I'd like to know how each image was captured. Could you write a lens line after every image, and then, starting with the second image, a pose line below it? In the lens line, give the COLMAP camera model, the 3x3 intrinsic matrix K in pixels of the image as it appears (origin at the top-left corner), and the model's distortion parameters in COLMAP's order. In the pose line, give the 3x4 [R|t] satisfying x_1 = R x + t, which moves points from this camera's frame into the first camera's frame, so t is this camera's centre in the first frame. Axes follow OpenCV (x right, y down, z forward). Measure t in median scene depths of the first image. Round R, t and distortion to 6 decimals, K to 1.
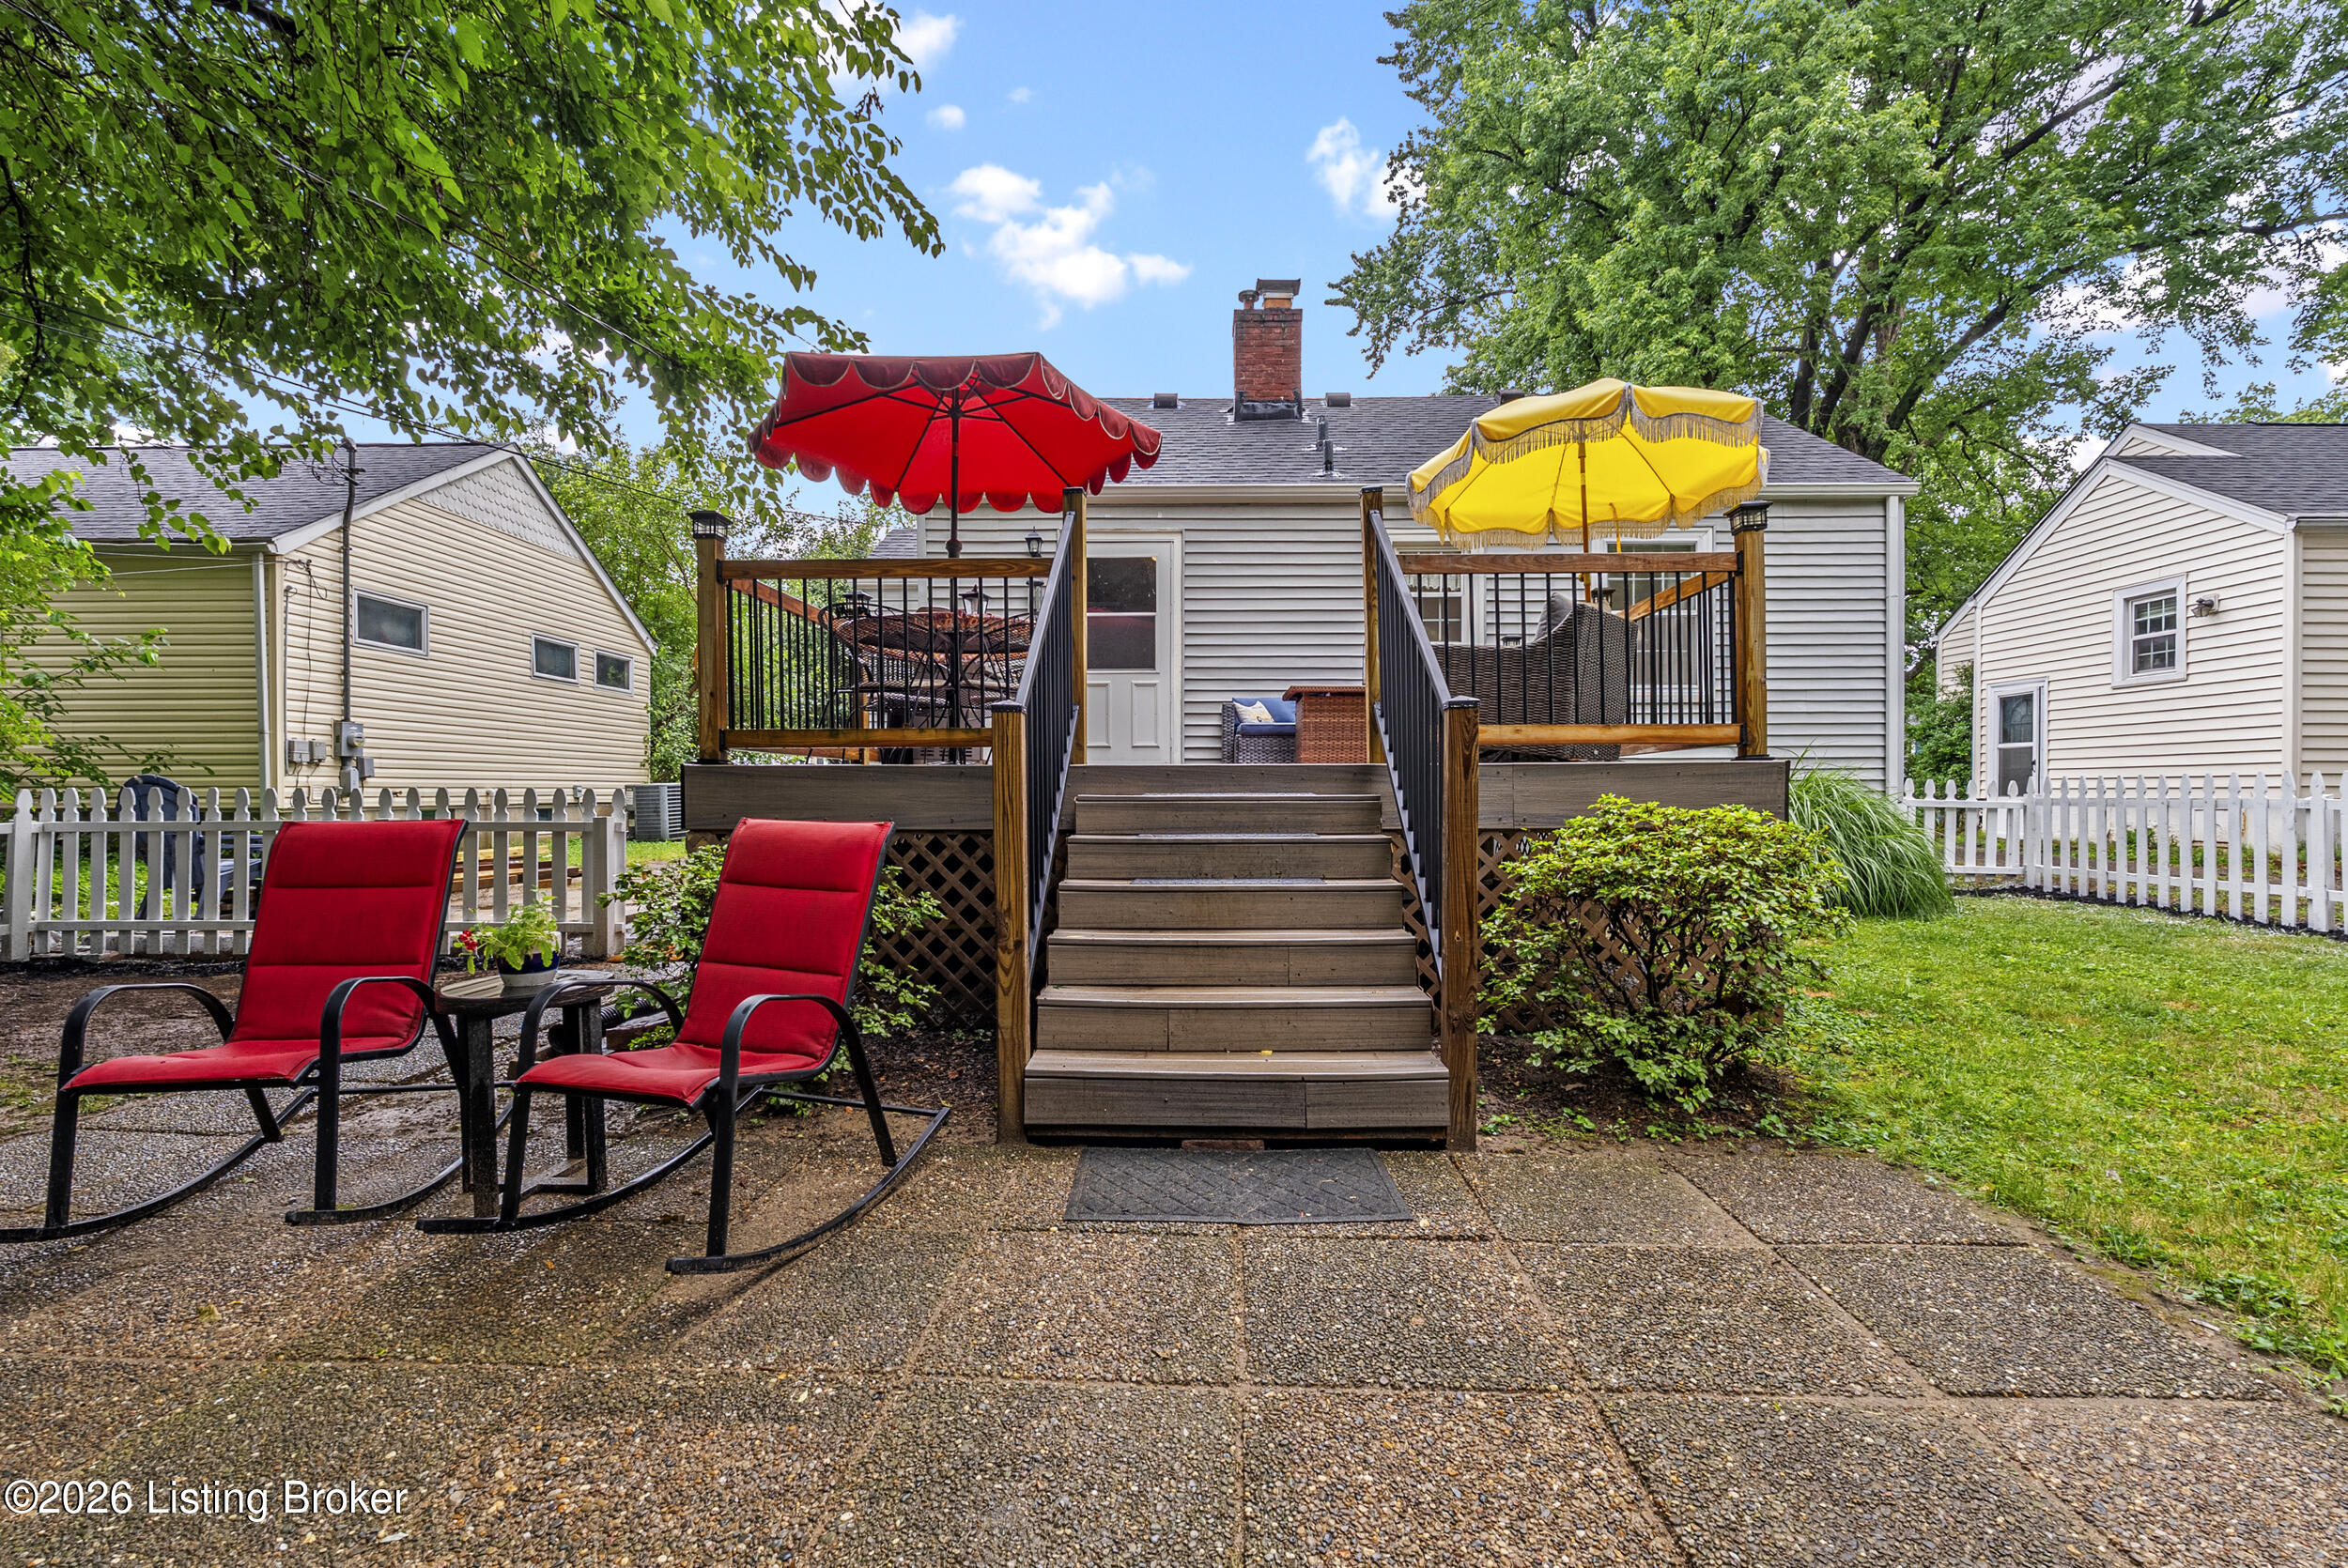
lens RADIAL K [[1039.4, 0, 1177.5], [0, 1039.4, 785.8], [0, 0, 1]] dist [-0.010482, 0.000305]
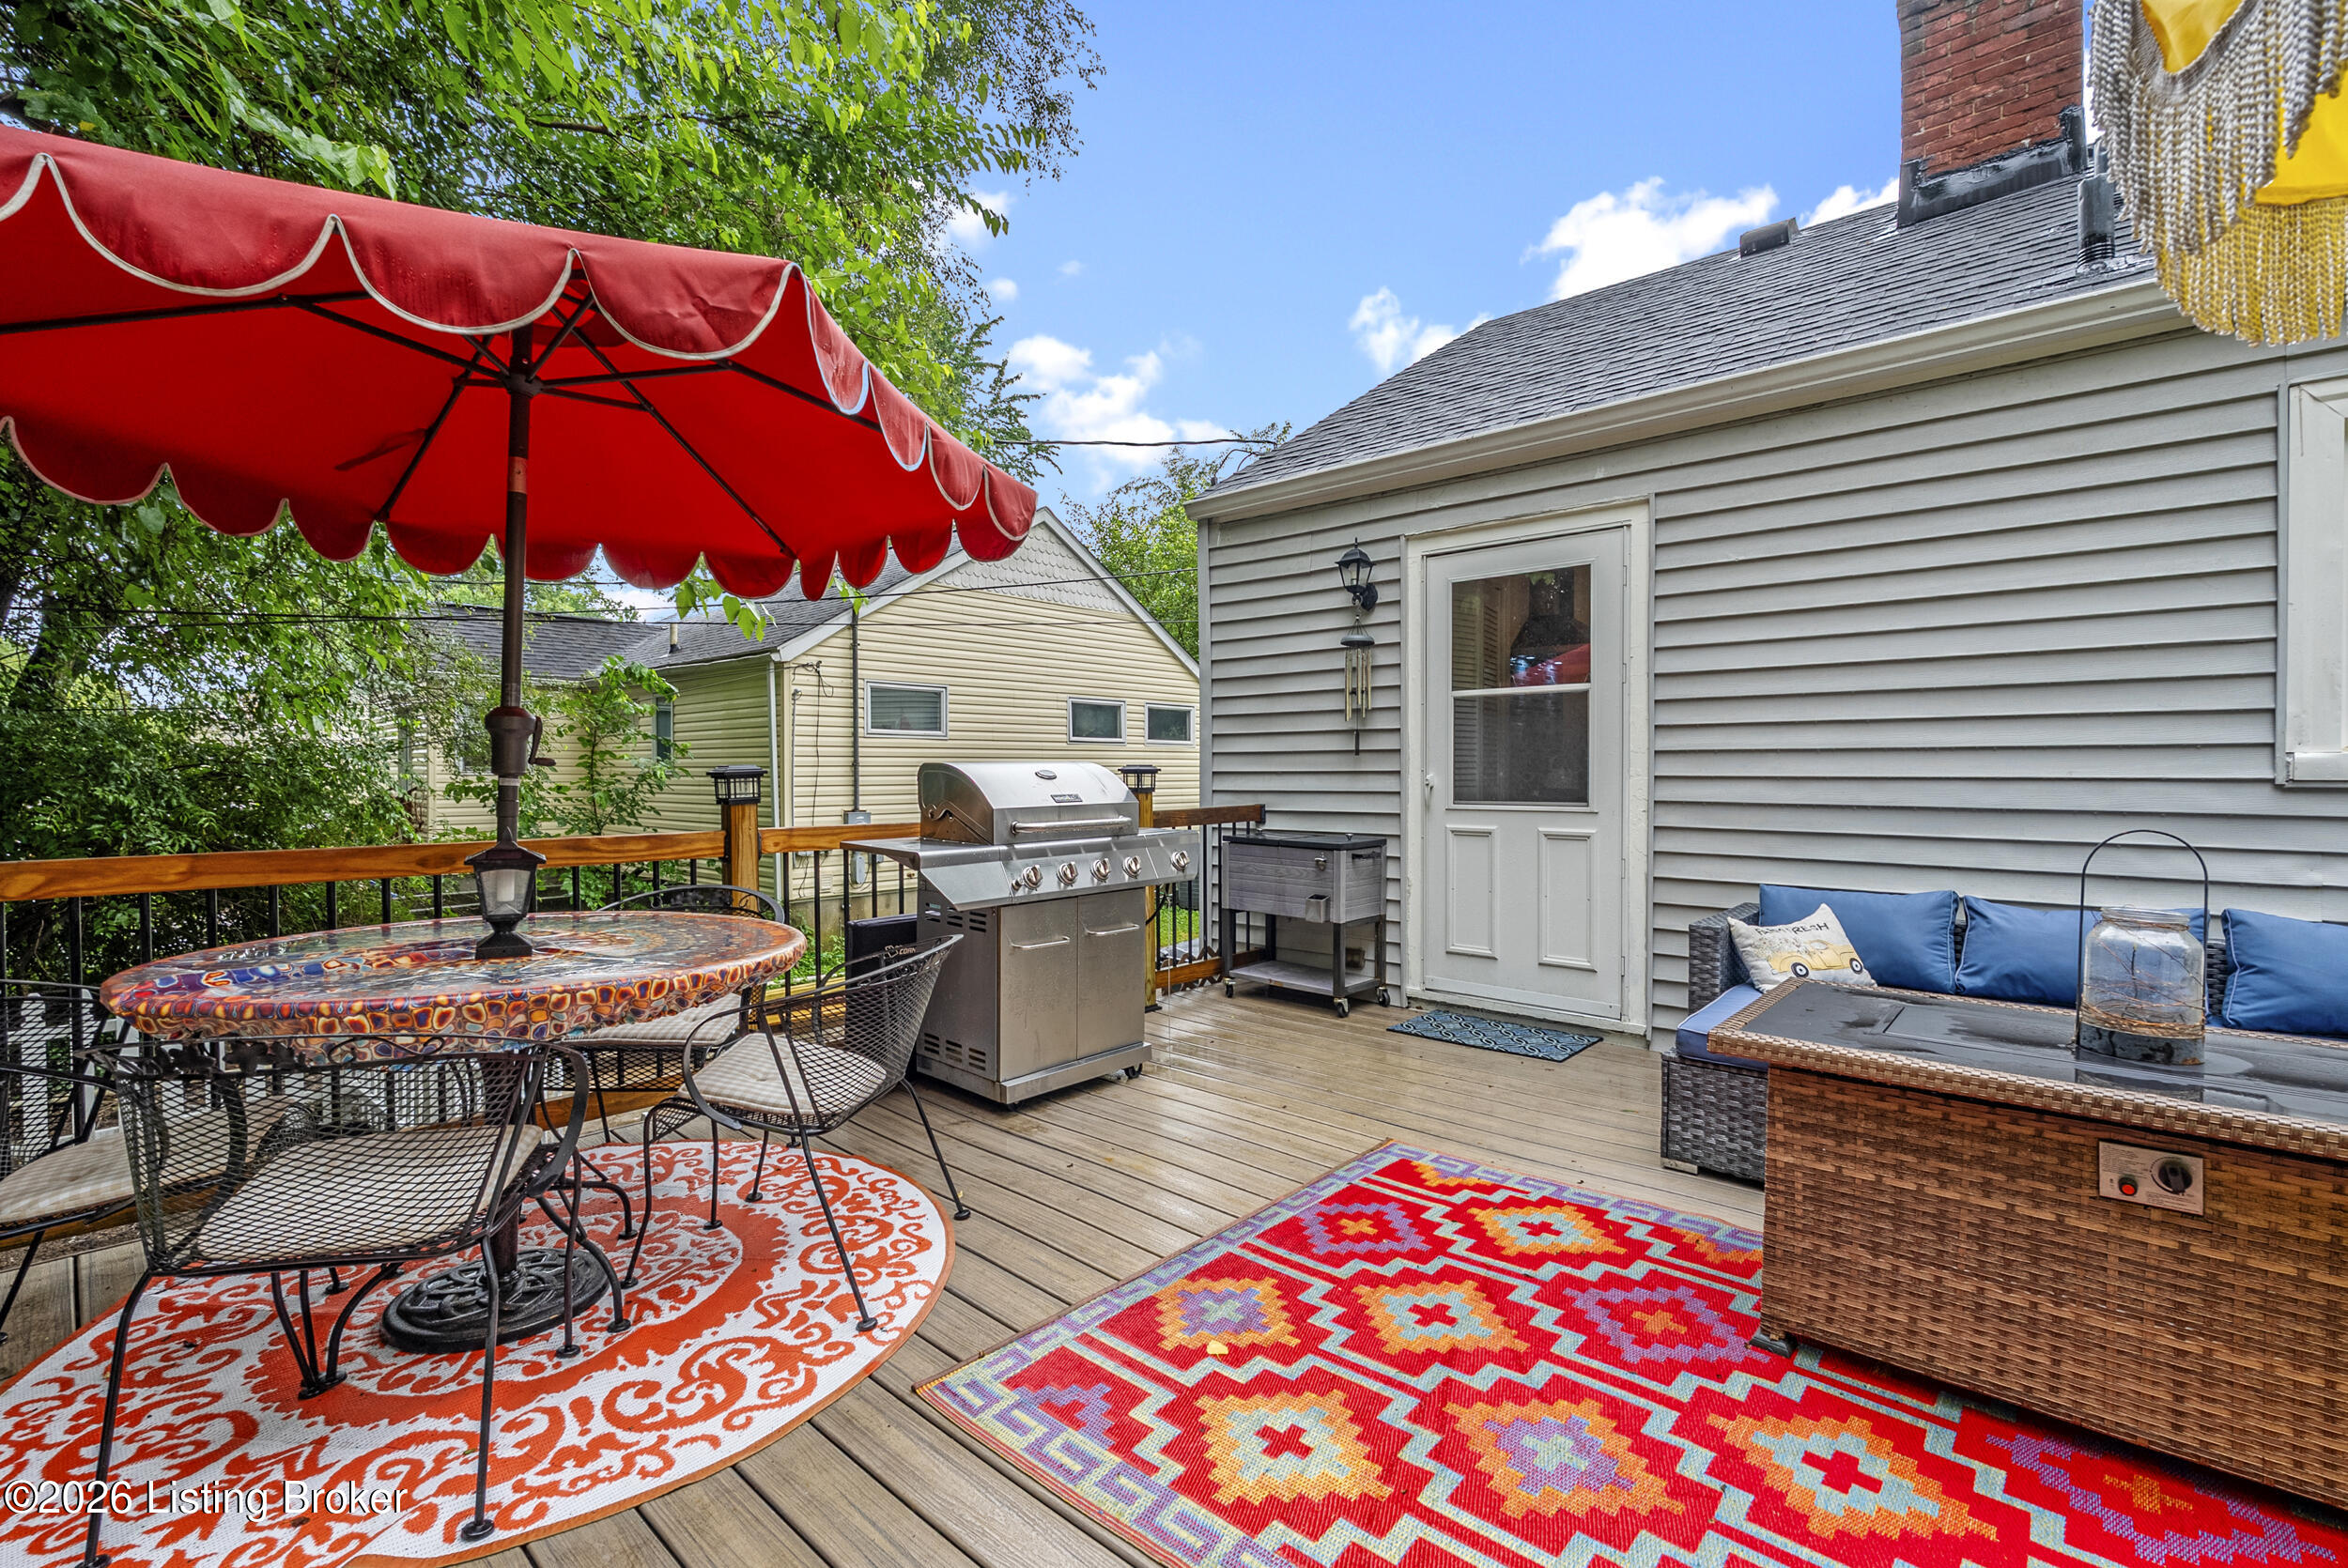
lens RADIAL K [[1025.5, 0, 1171.2], [0, 1025.5, 760.8], [0, 0, 1]] dist [-0.011151, 0.000020]
pose [[0.752728, -0.007309, -0.658291, 0.113022], [0.005380, 0.999973, -0.004951, -0.106287], [0.658310, 0.000185, 0.752747, 0.433061]]
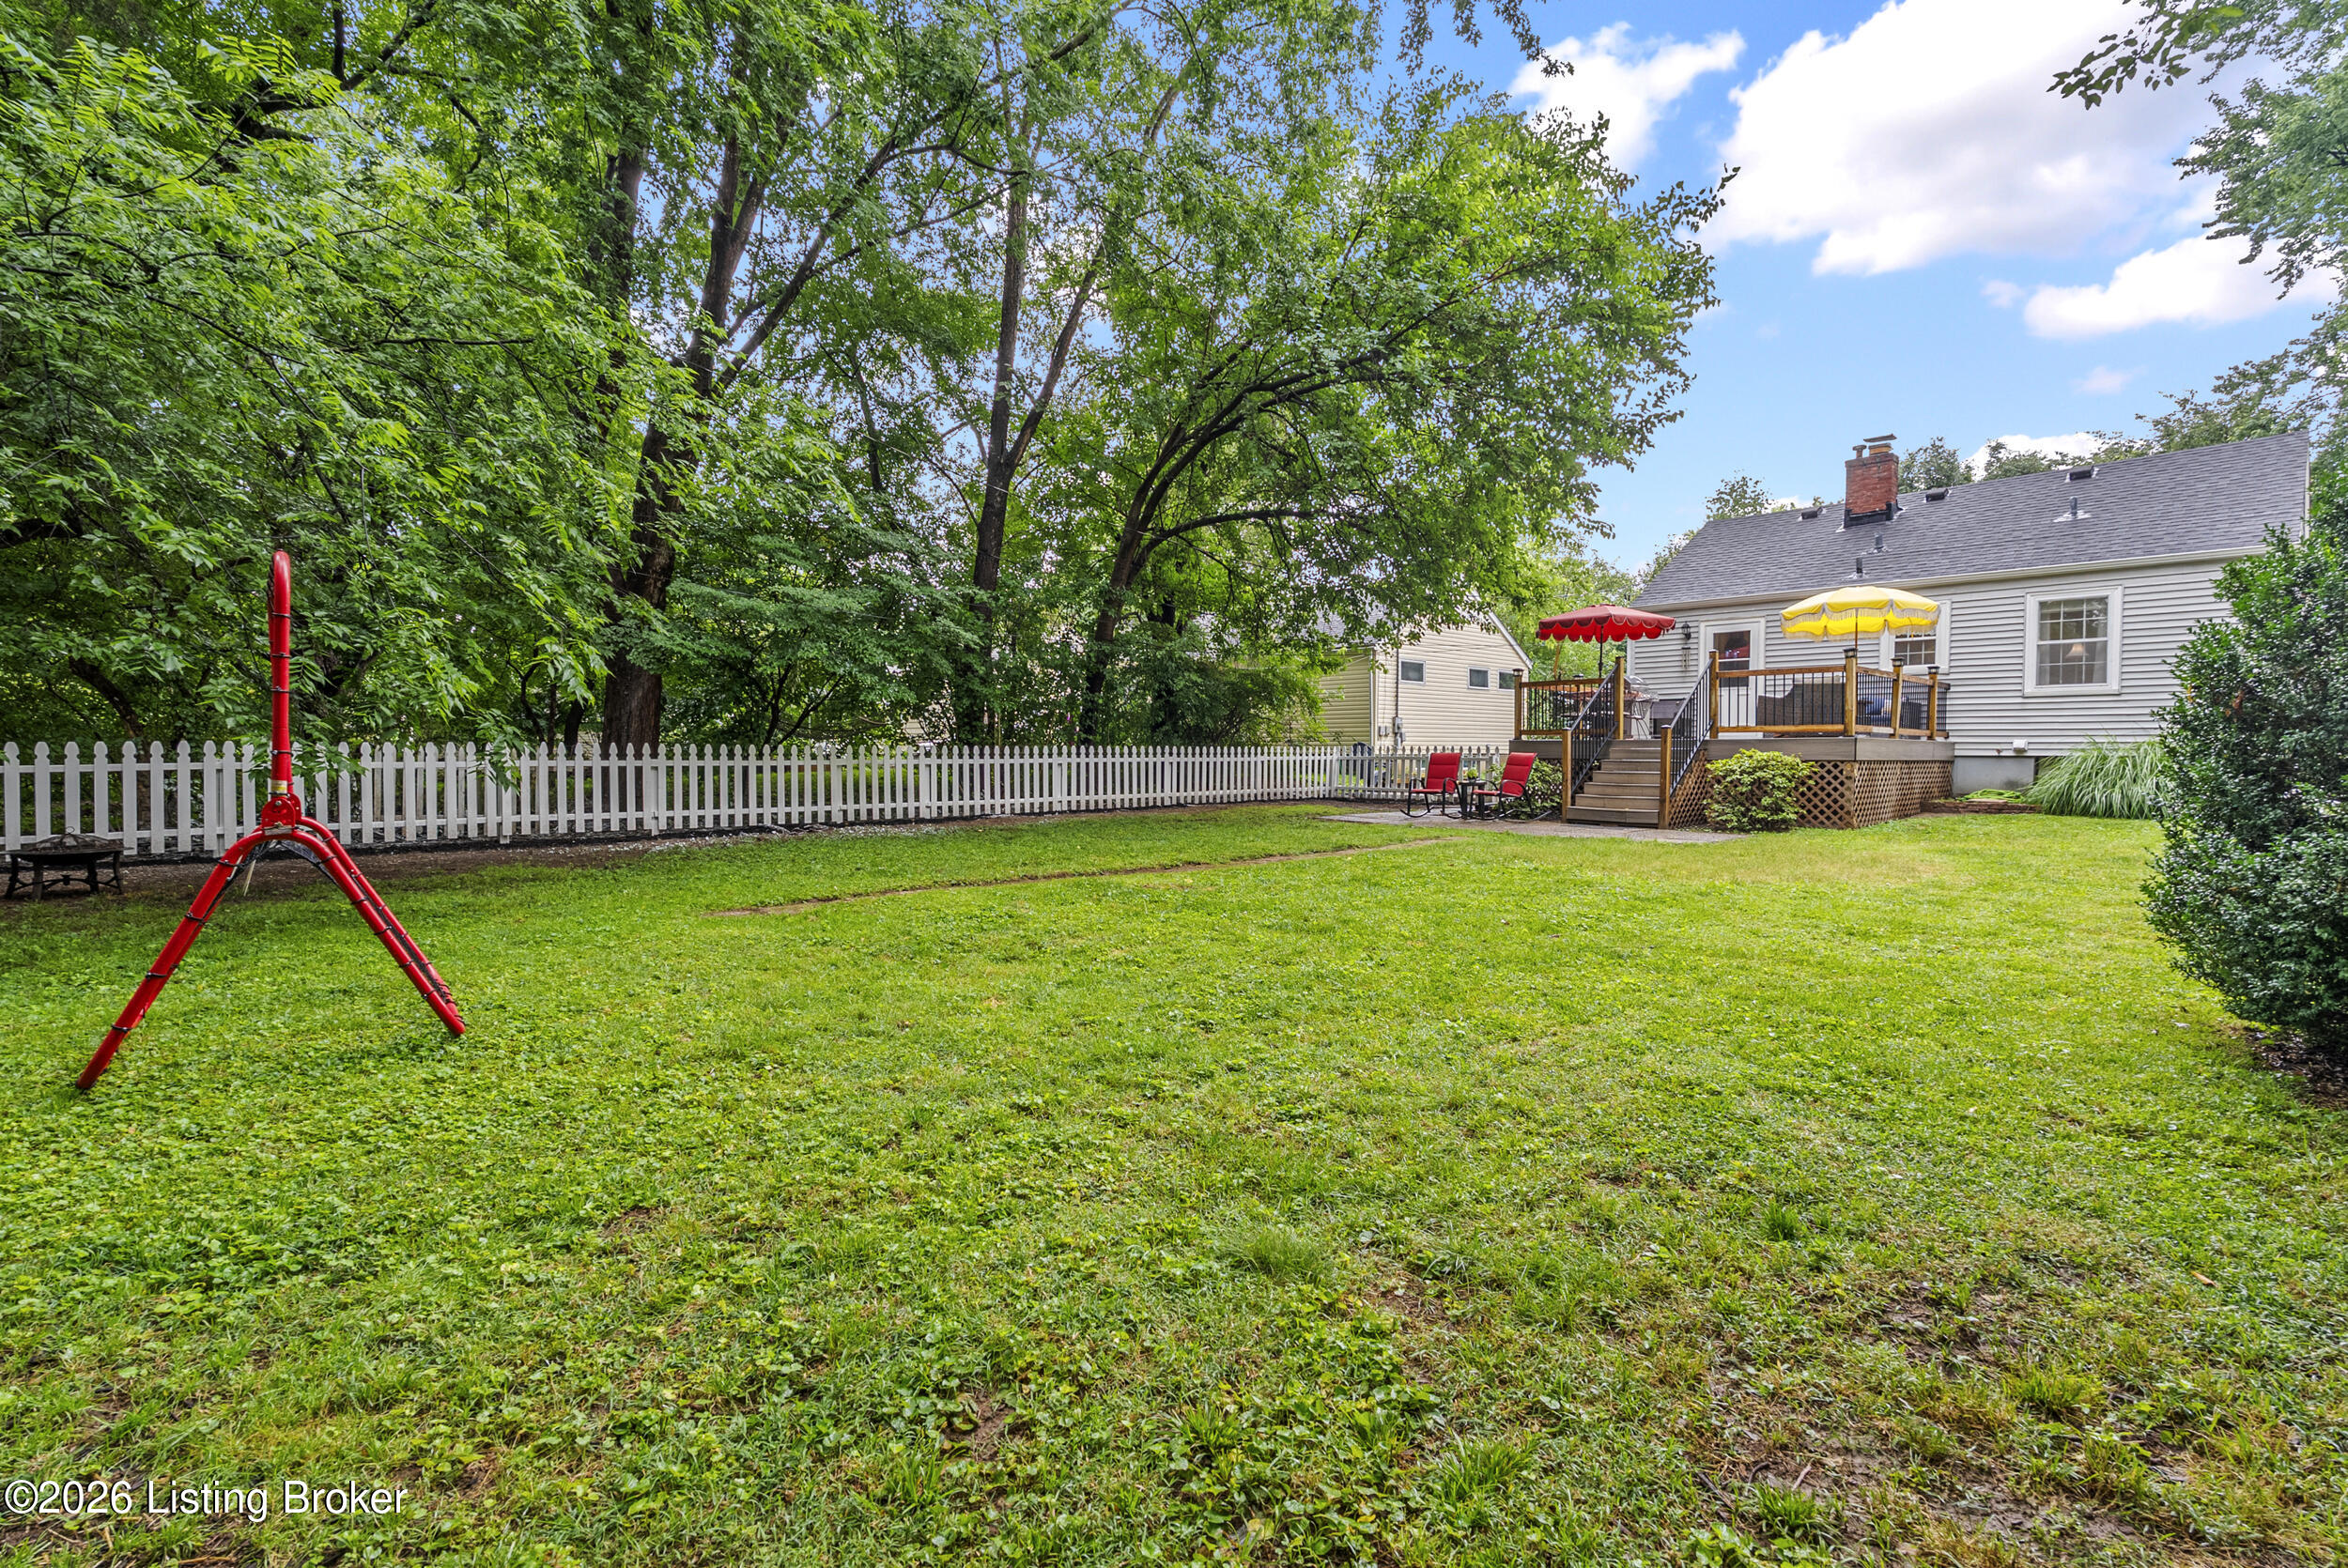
lens RADIAL K [[1039.4, 0, 1177.5], [0, 1039.4, 785.8], [0, 0, 1]] dist [-0.010482, 0.000305]
pose [[0.682717, 0.031750, -0.729993, 0.555268], [-0.002282, 0.999143, 0.041322, -0.004225], [0.730680, -0.026546, 0.682204, -0.939890]]
